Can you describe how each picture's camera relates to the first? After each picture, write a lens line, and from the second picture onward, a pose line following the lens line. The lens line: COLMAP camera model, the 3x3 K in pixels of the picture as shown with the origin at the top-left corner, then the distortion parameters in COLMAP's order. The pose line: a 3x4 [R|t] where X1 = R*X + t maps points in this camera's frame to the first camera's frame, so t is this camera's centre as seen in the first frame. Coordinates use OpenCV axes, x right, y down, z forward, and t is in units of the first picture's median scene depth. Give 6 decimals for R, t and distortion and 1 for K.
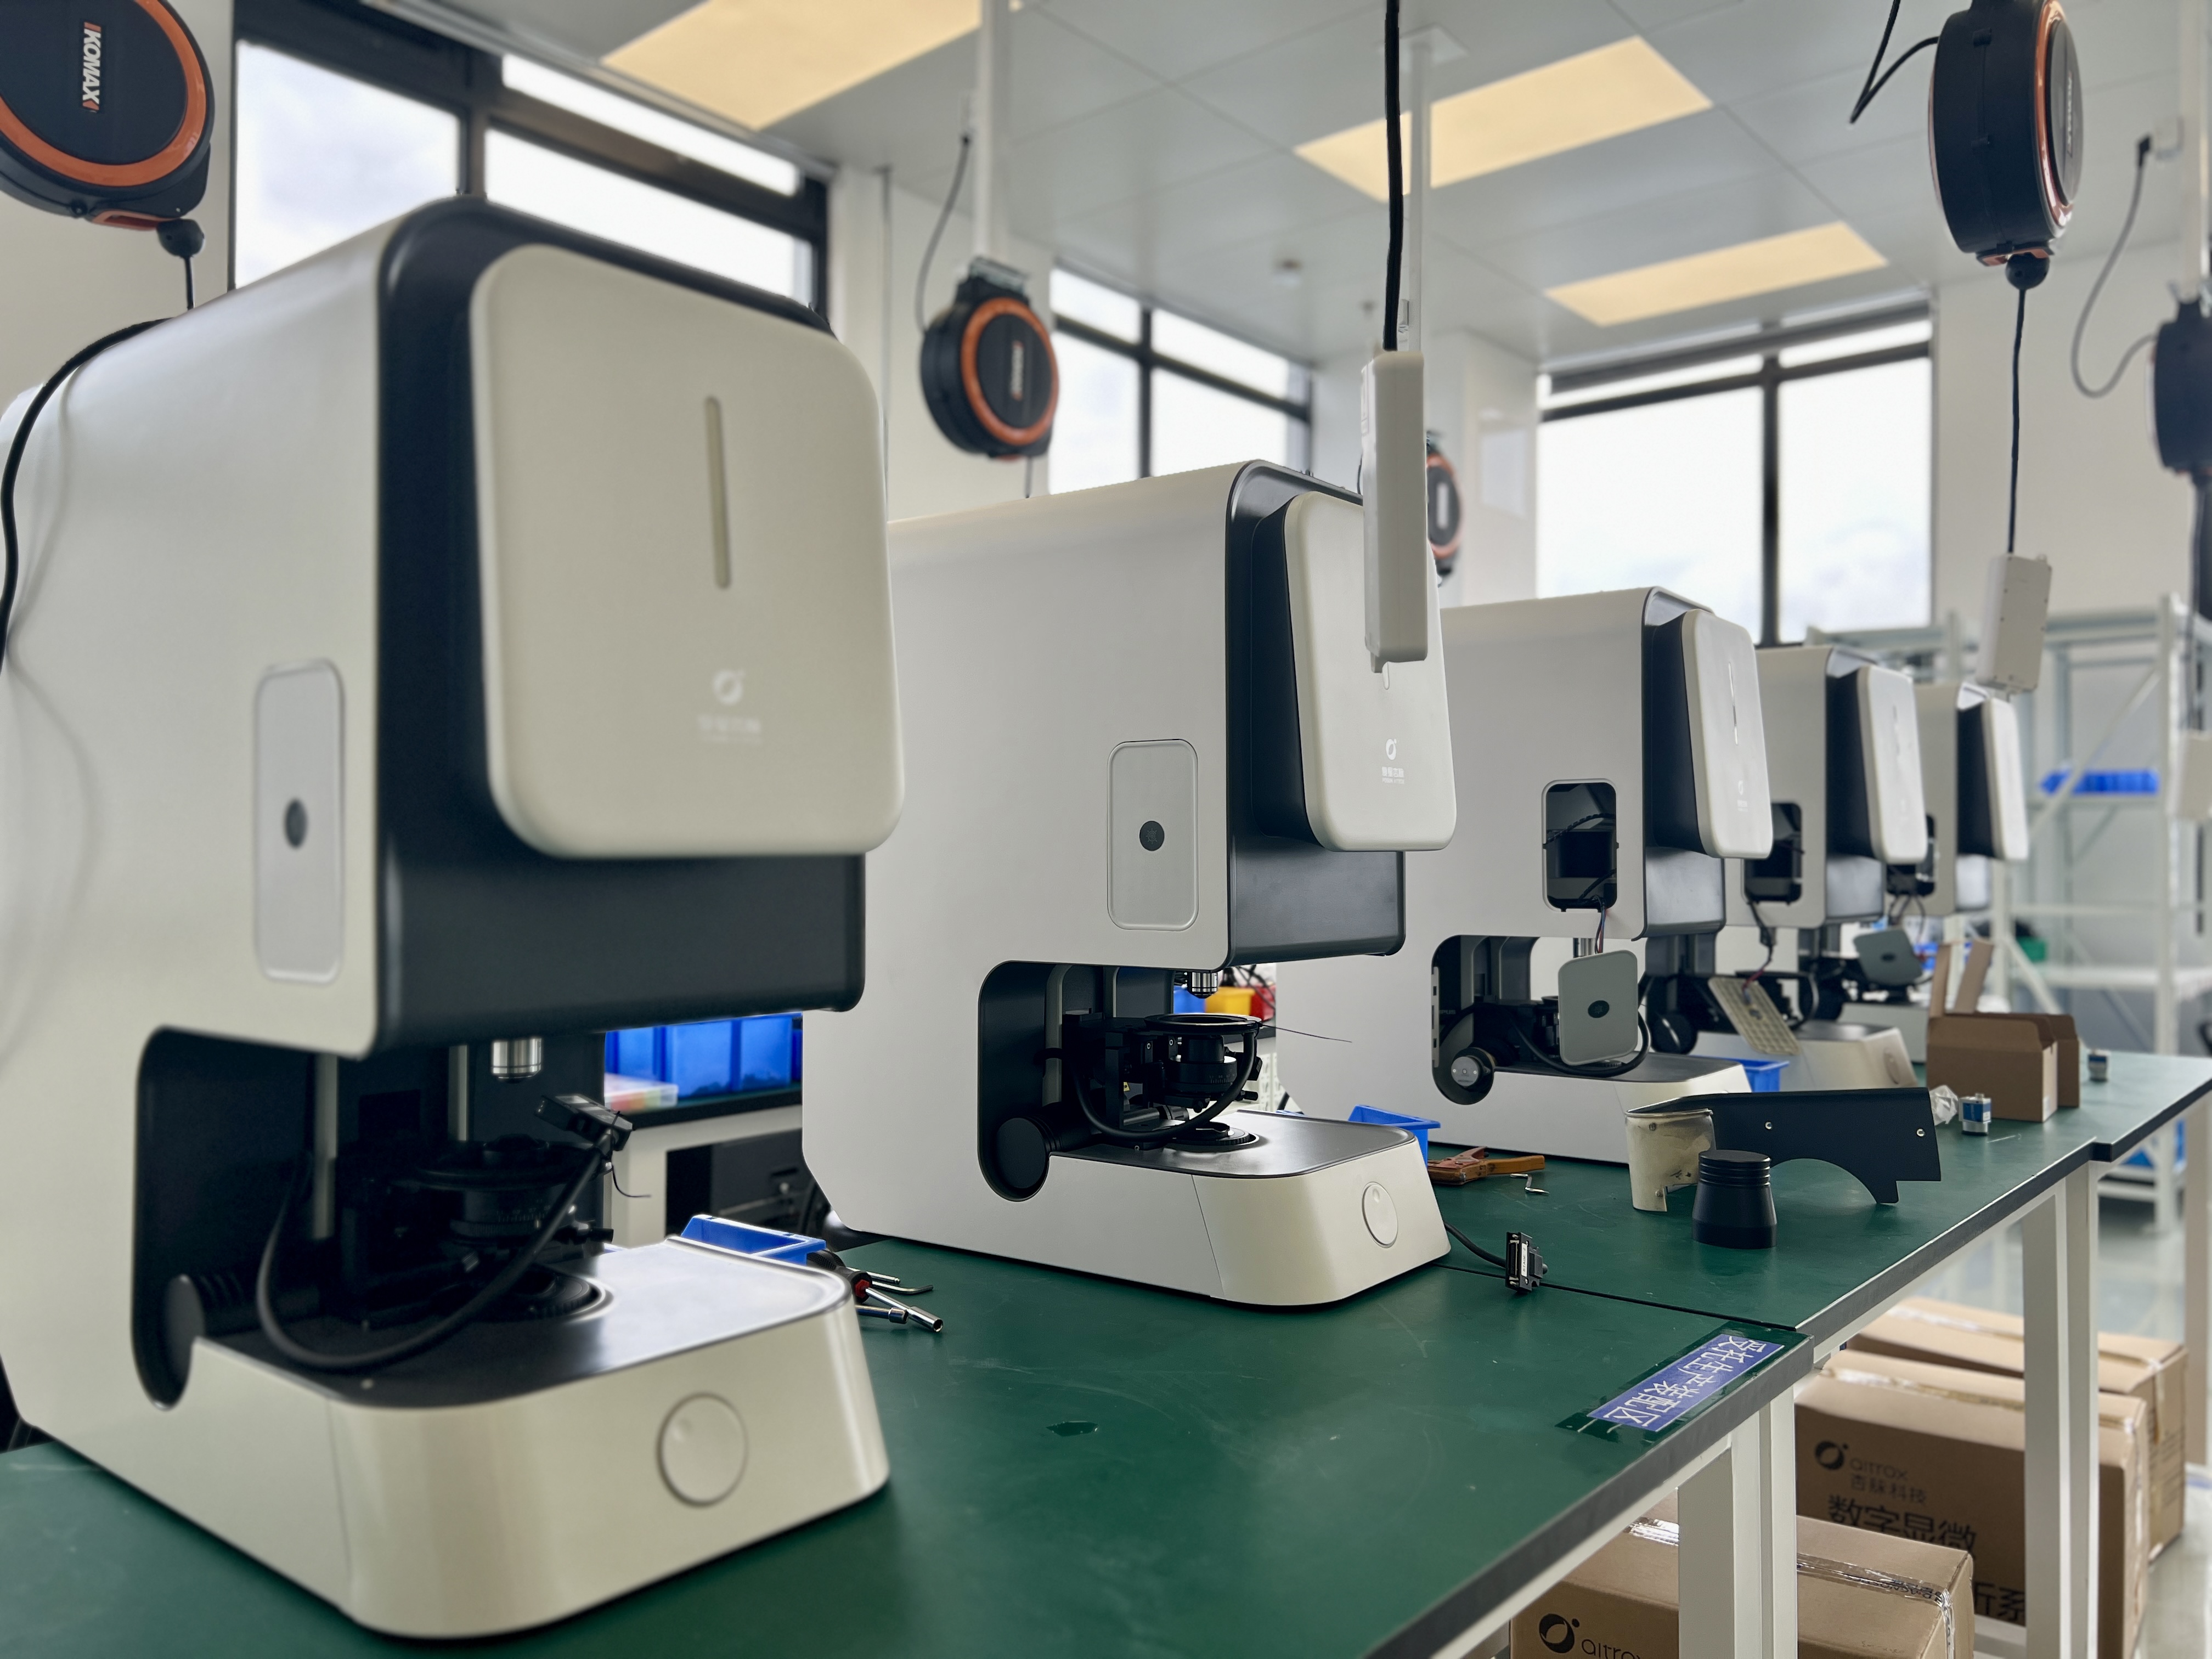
lens RADIAL K [[1686.2, 0, 1106.0], [0, 1686.2, 829.5], [0, 0, 1]] dist [0.054231, 0.003768]
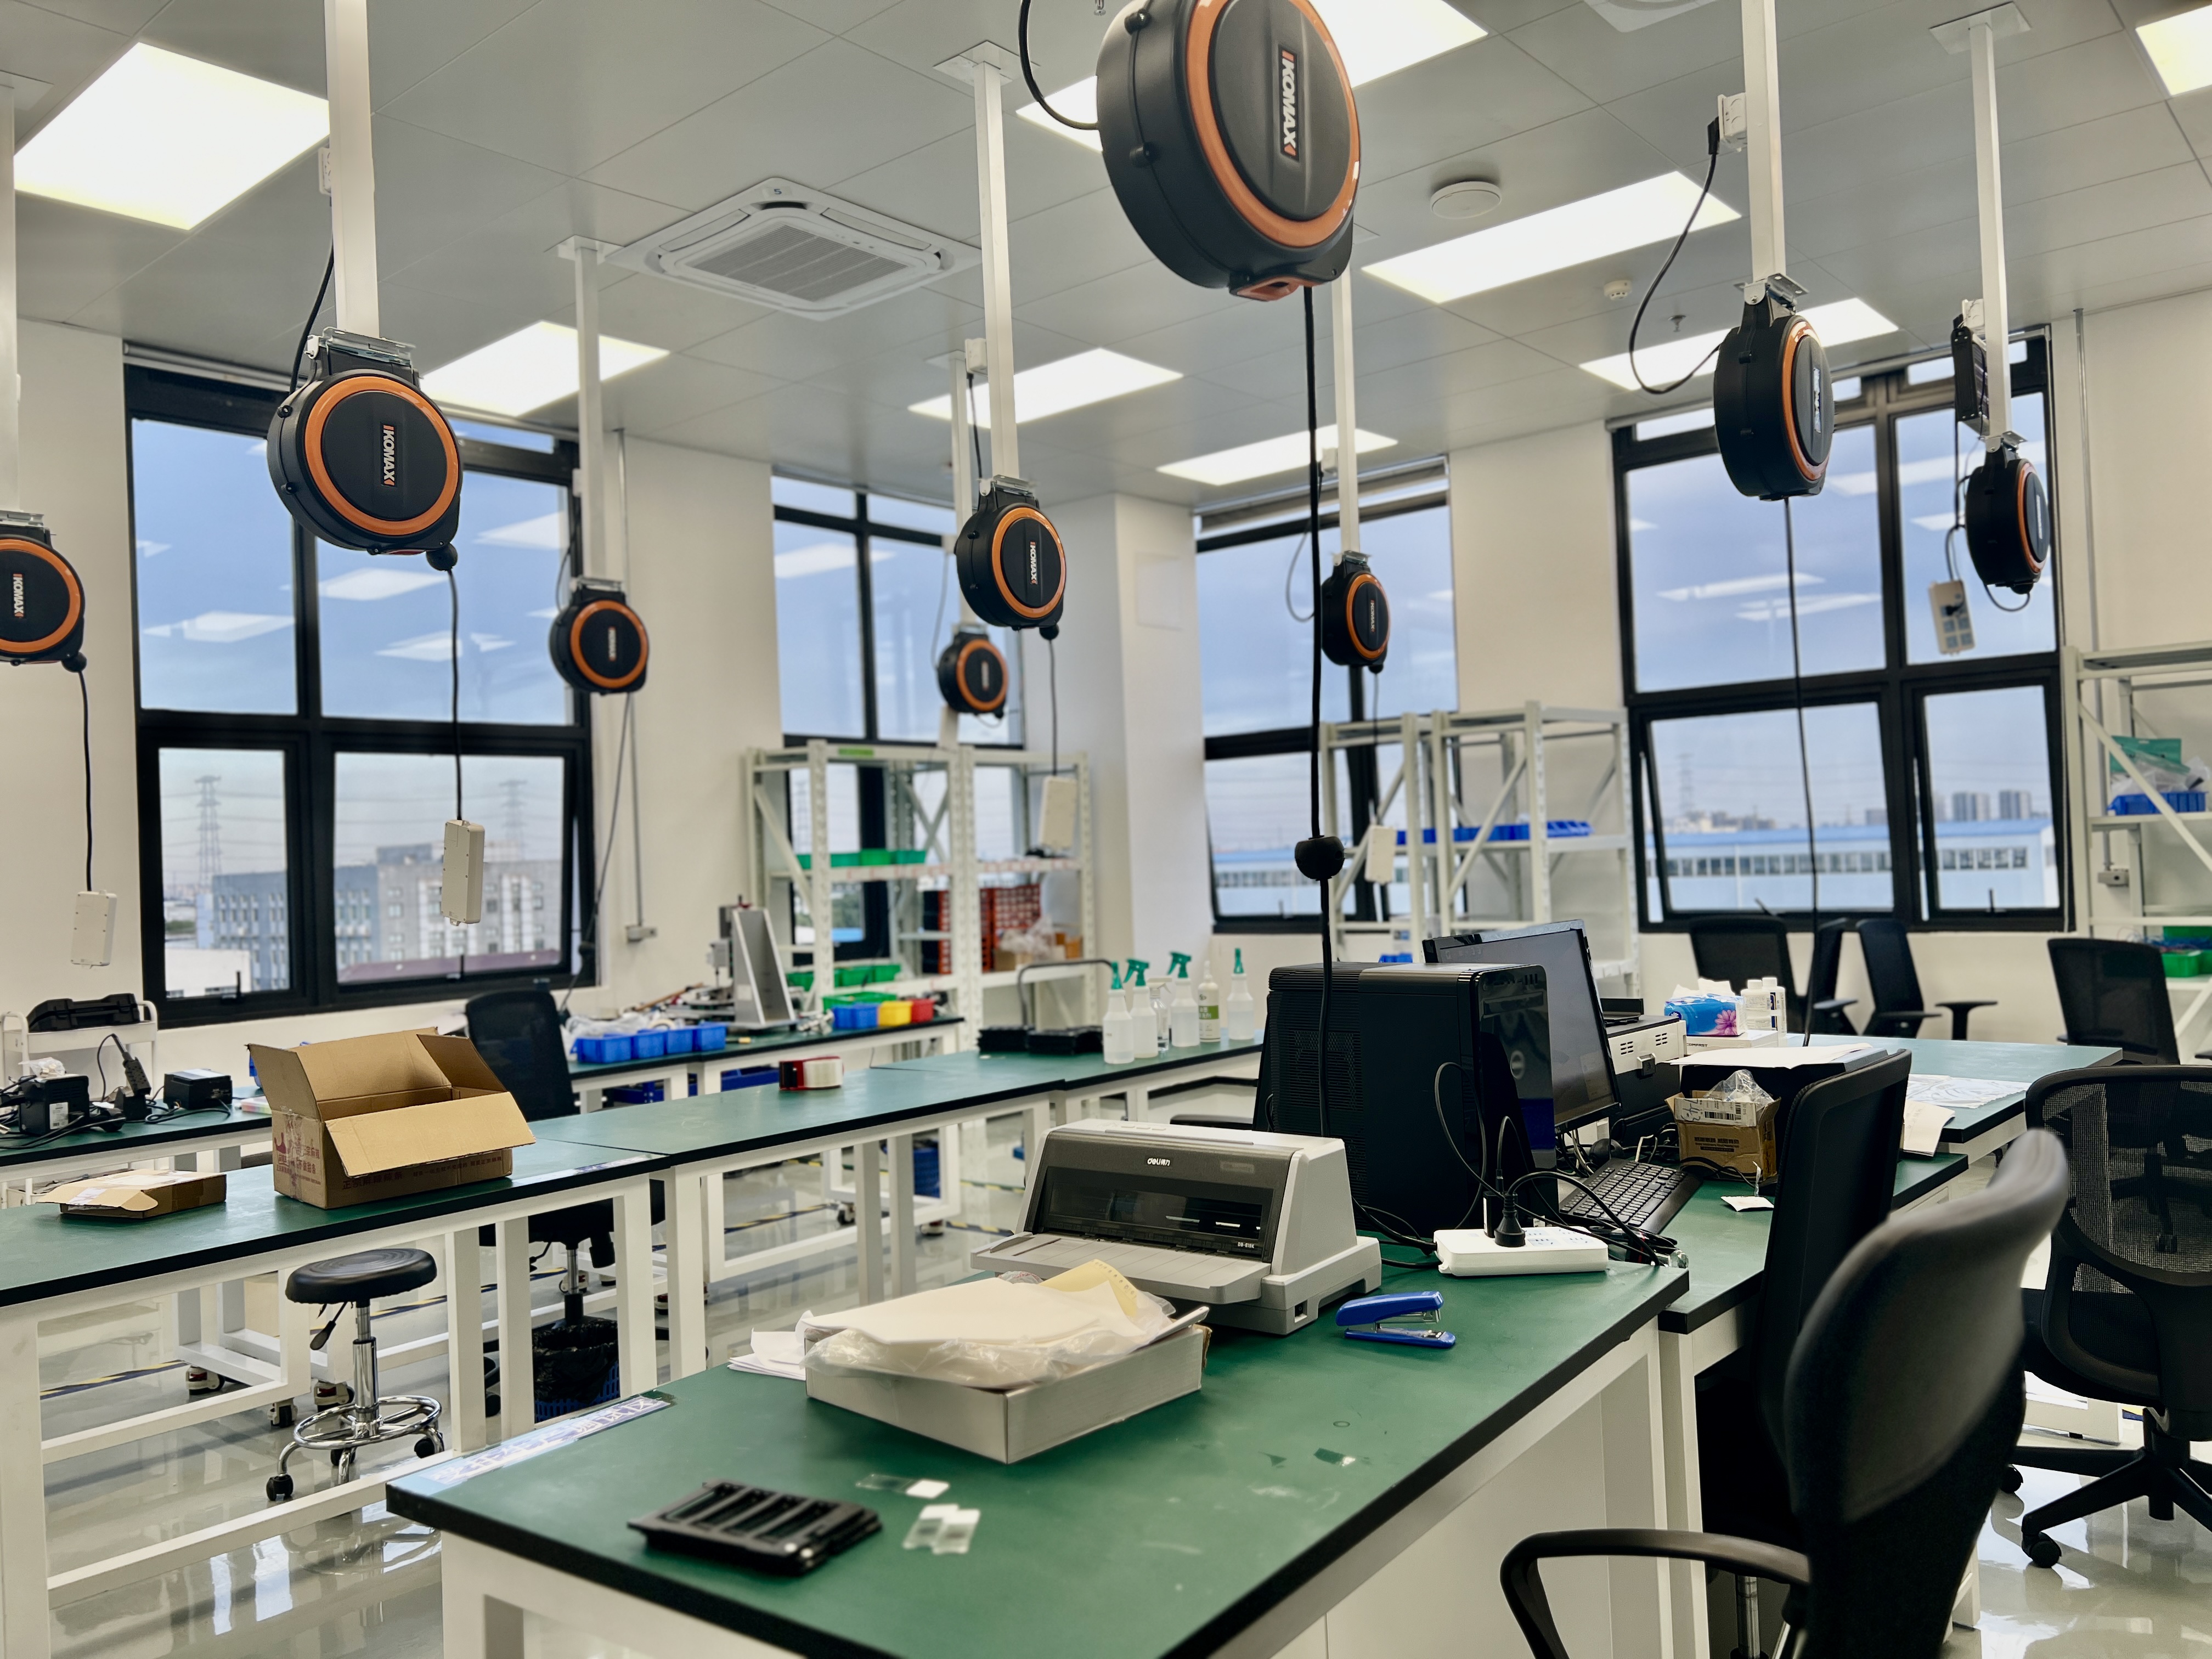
lens RADIAL K [[1686.2, 0, 1106.0], [0, 1686.2, 829.5], [0, 0, 1]] dist [0.054231, 0.003768]
pose [[0.998606, -0.052774, 0.000052, 0.245269], [0.052772, 0.998552, -0.010430, -0.030939], [0.000499, 0.010418, 0.999946, -0.369497]]
